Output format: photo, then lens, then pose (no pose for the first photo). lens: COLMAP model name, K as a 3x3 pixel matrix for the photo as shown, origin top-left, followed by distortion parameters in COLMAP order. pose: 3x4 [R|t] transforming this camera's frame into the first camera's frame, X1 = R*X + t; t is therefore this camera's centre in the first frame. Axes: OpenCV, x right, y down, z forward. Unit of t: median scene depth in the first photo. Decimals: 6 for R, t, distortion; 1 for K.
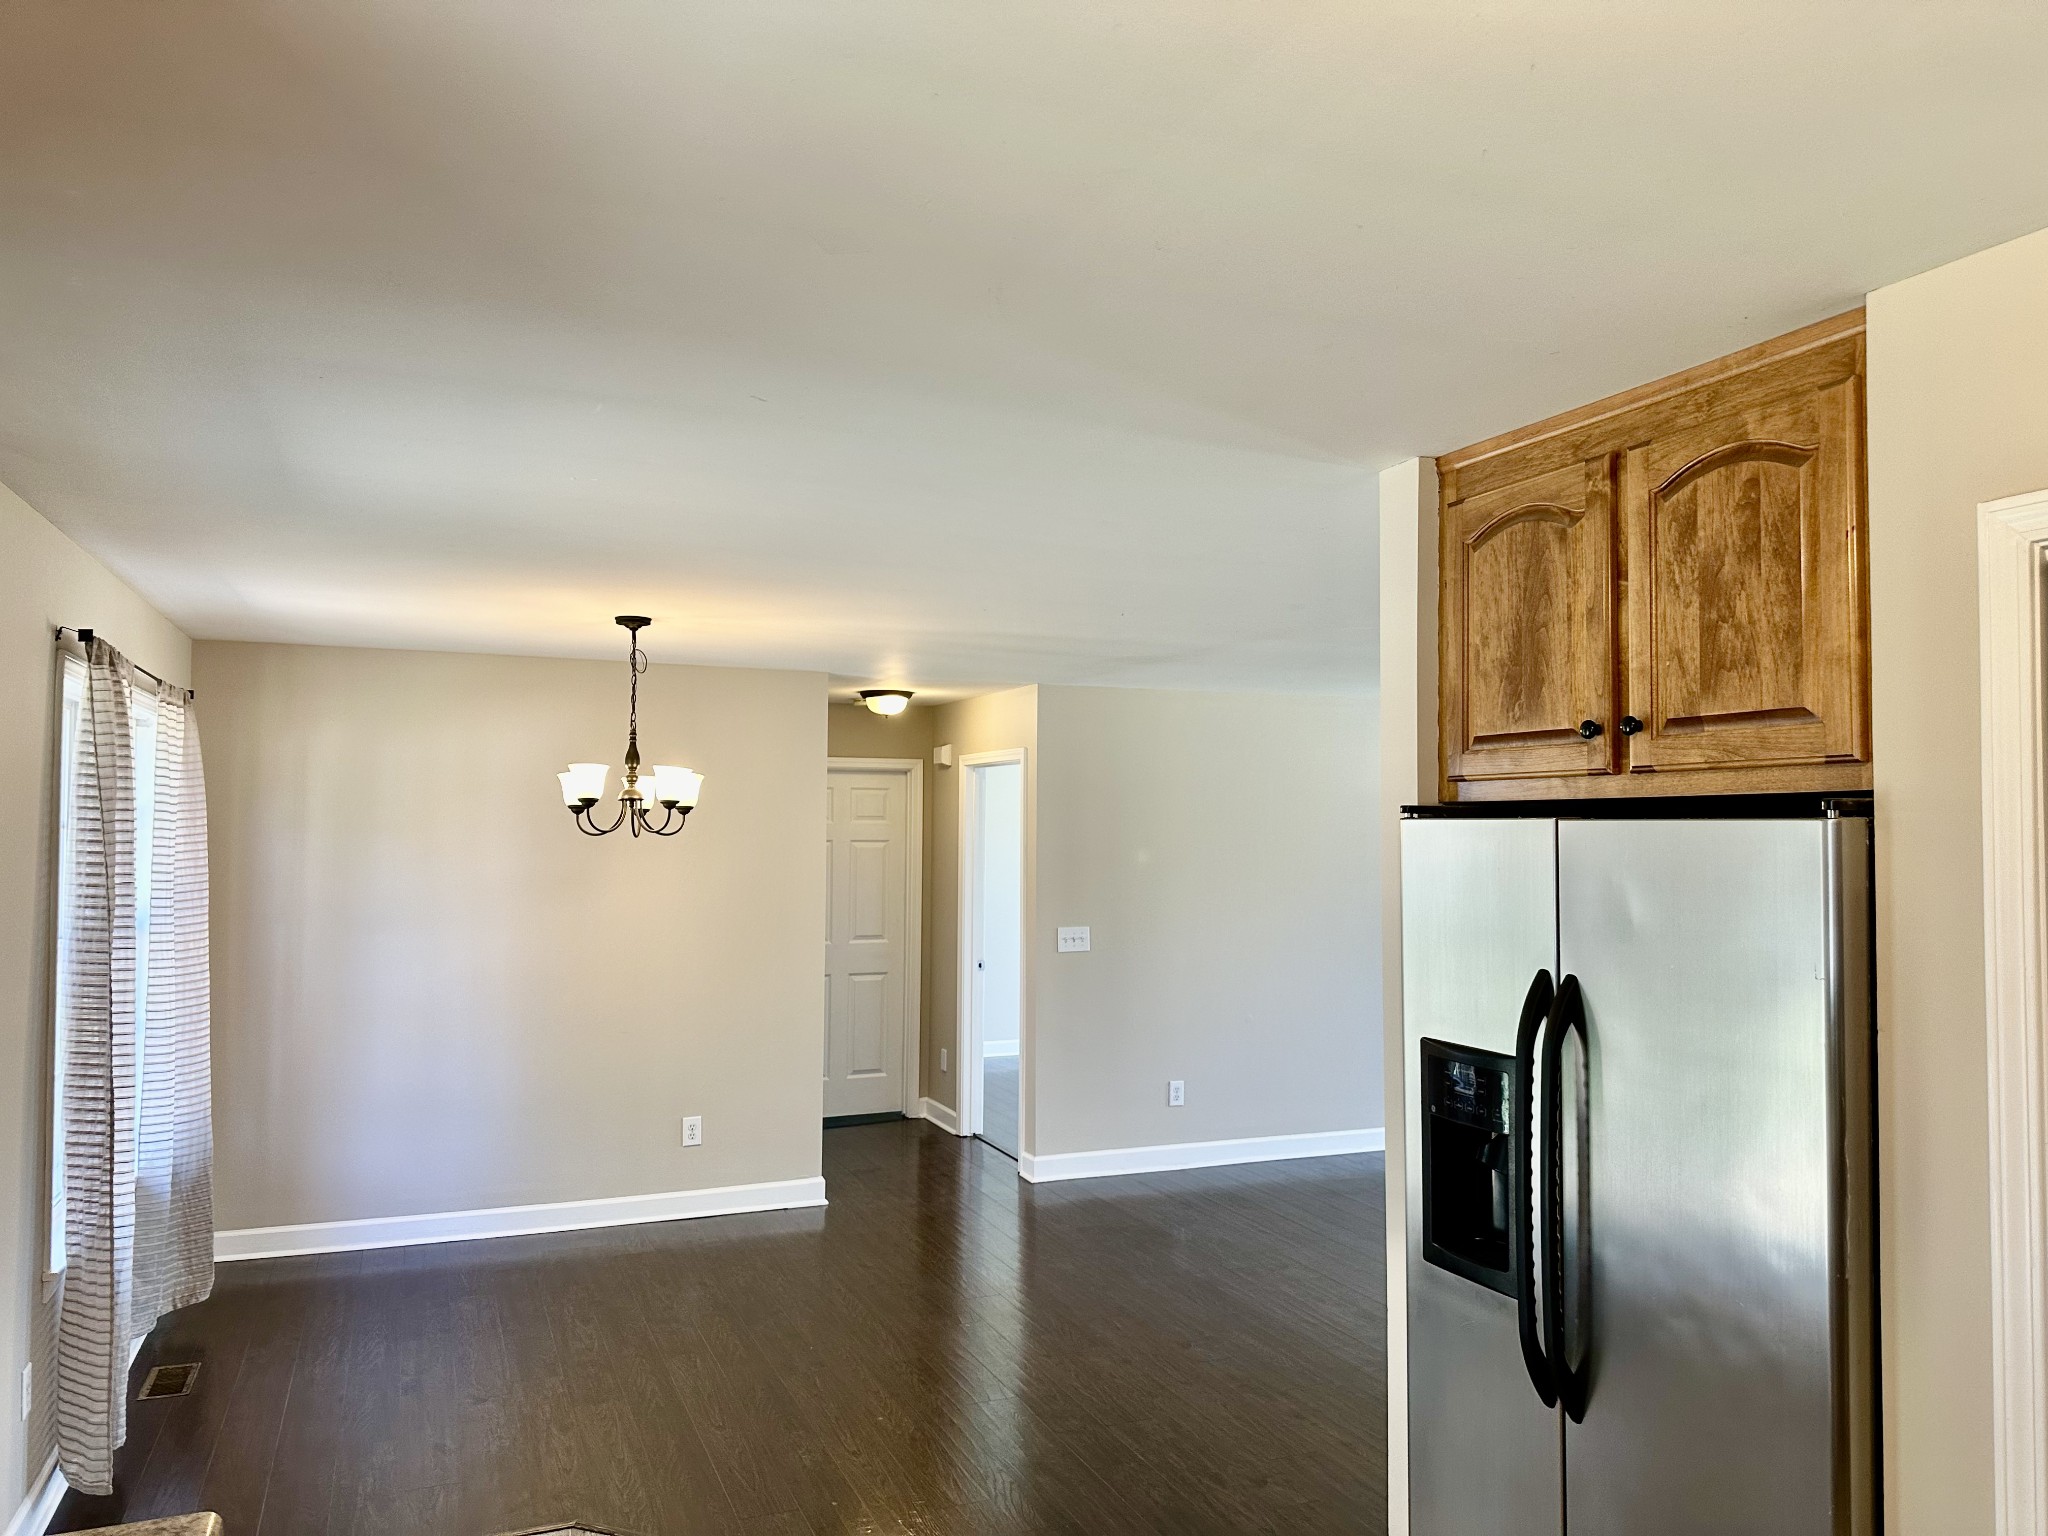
lens RADIAL K [[1464.4, 0, 1024.0], [0, 1464.4, 768.0], [0, 0, 1]] dist [0.191172, -0.259869]
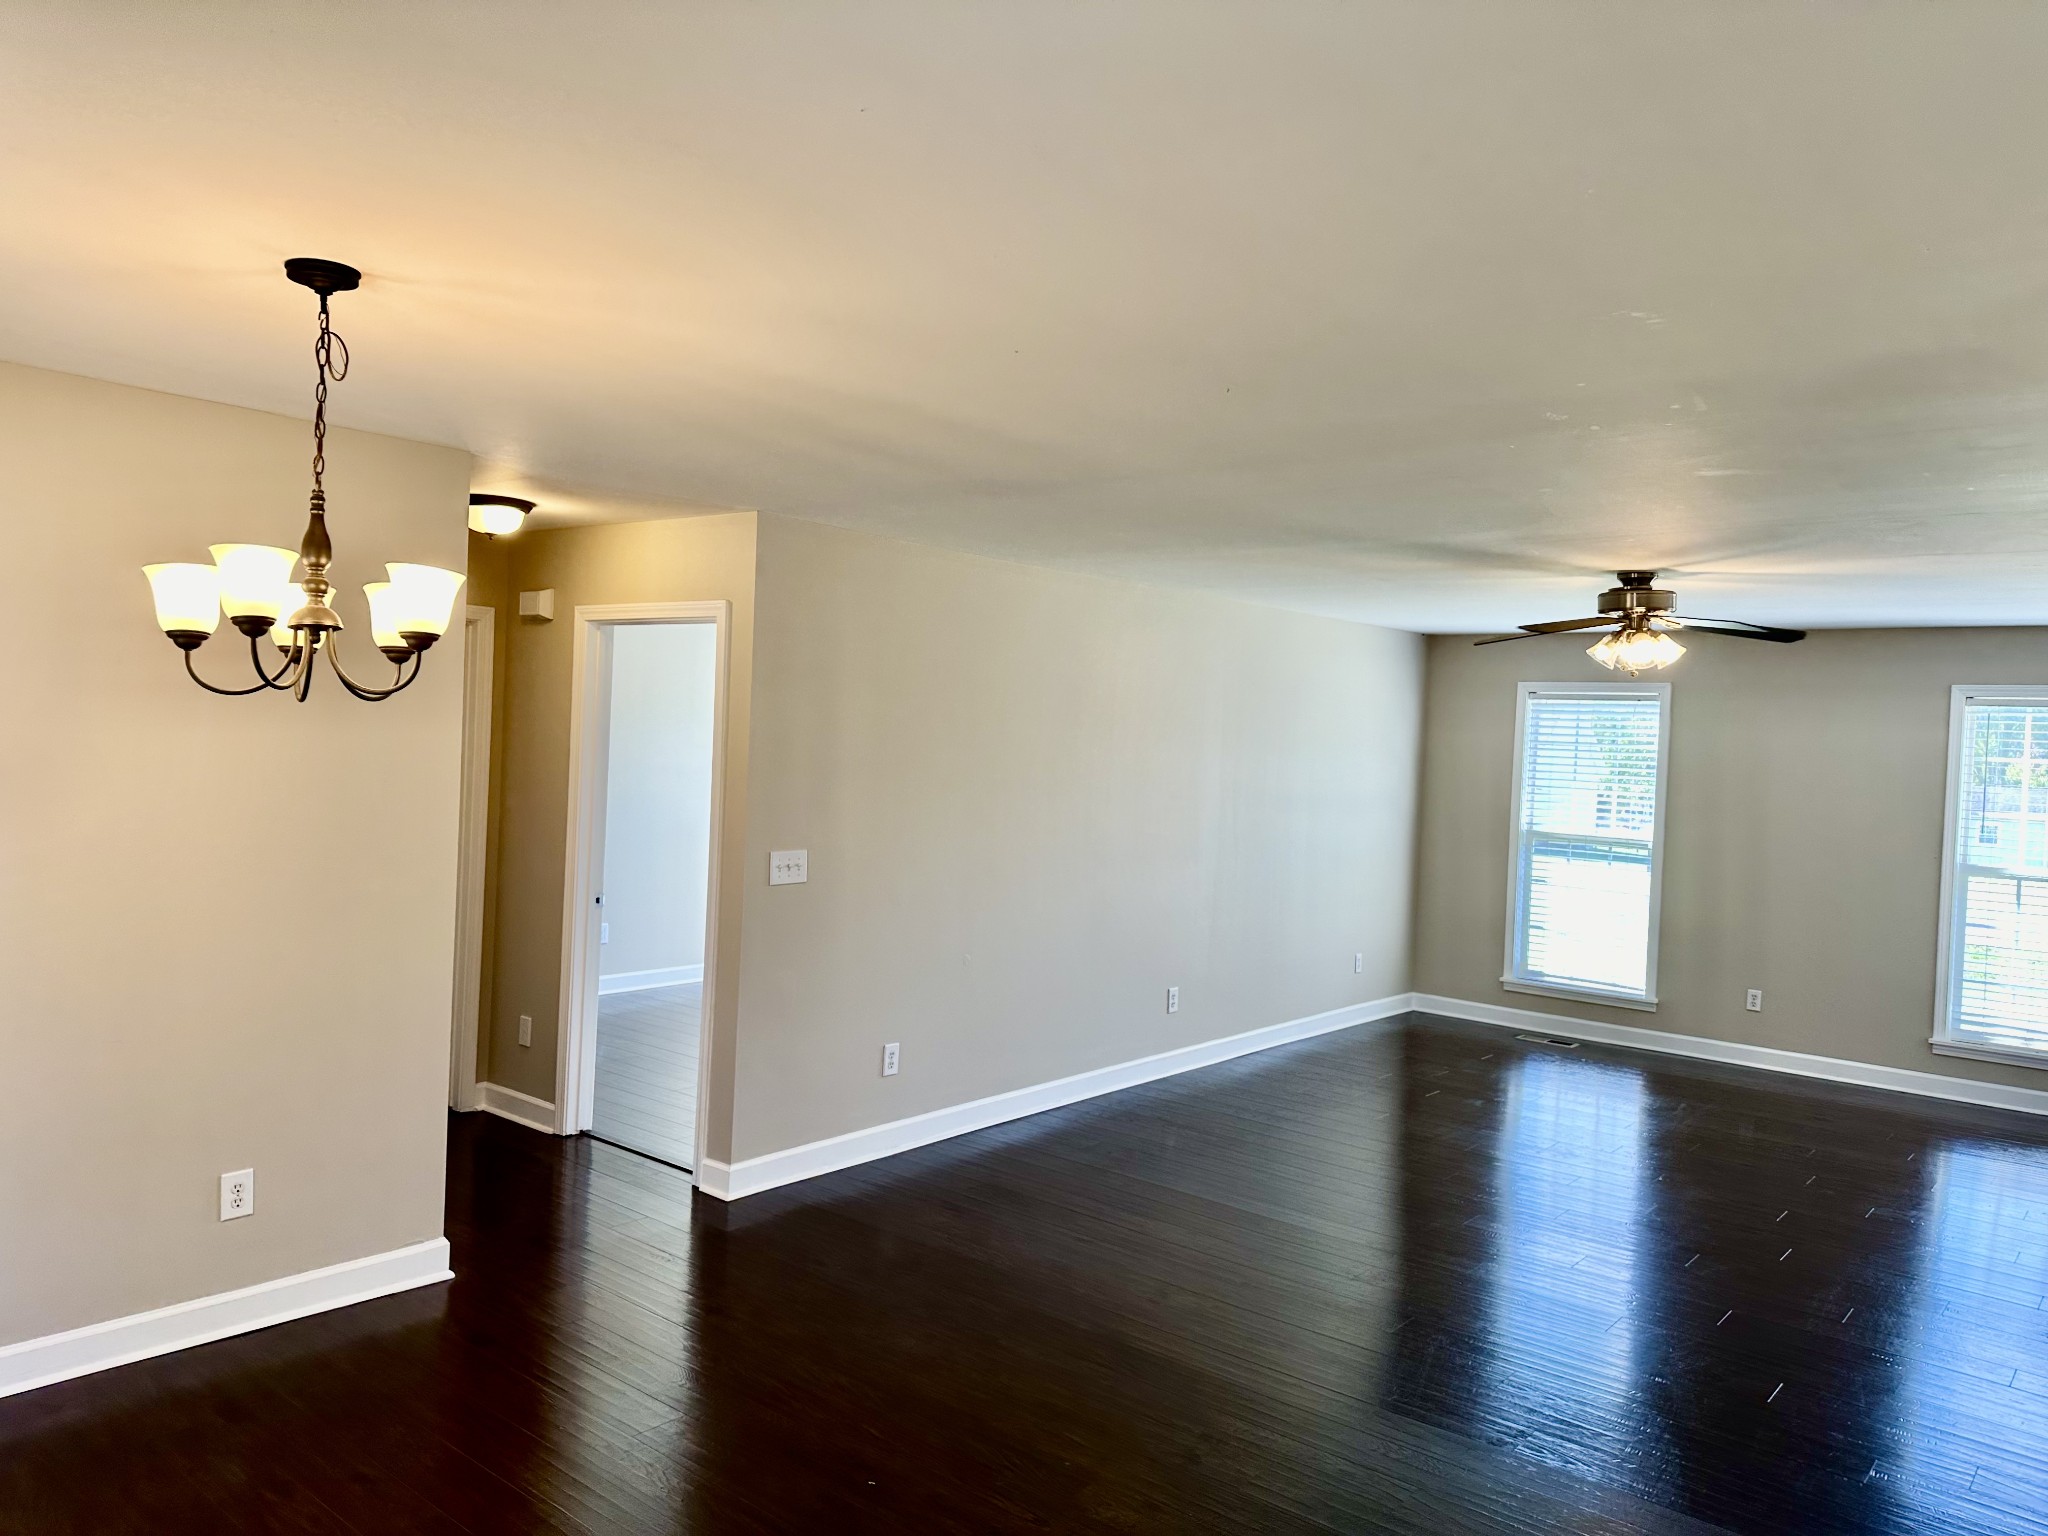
lens RADIAL K [[1464.4, 0, 1024.0], [0, 1464.4, 768.0], [0, 0, 1]] dist [0.191172, -0.259869]
pose [[0.889908, 0.024677, 0.455472, -0.197920], [-0.056587, 0.996795, 0.056555, 0.018690], [-0.452617, -0.076103, 0.888452, 0.293279]]
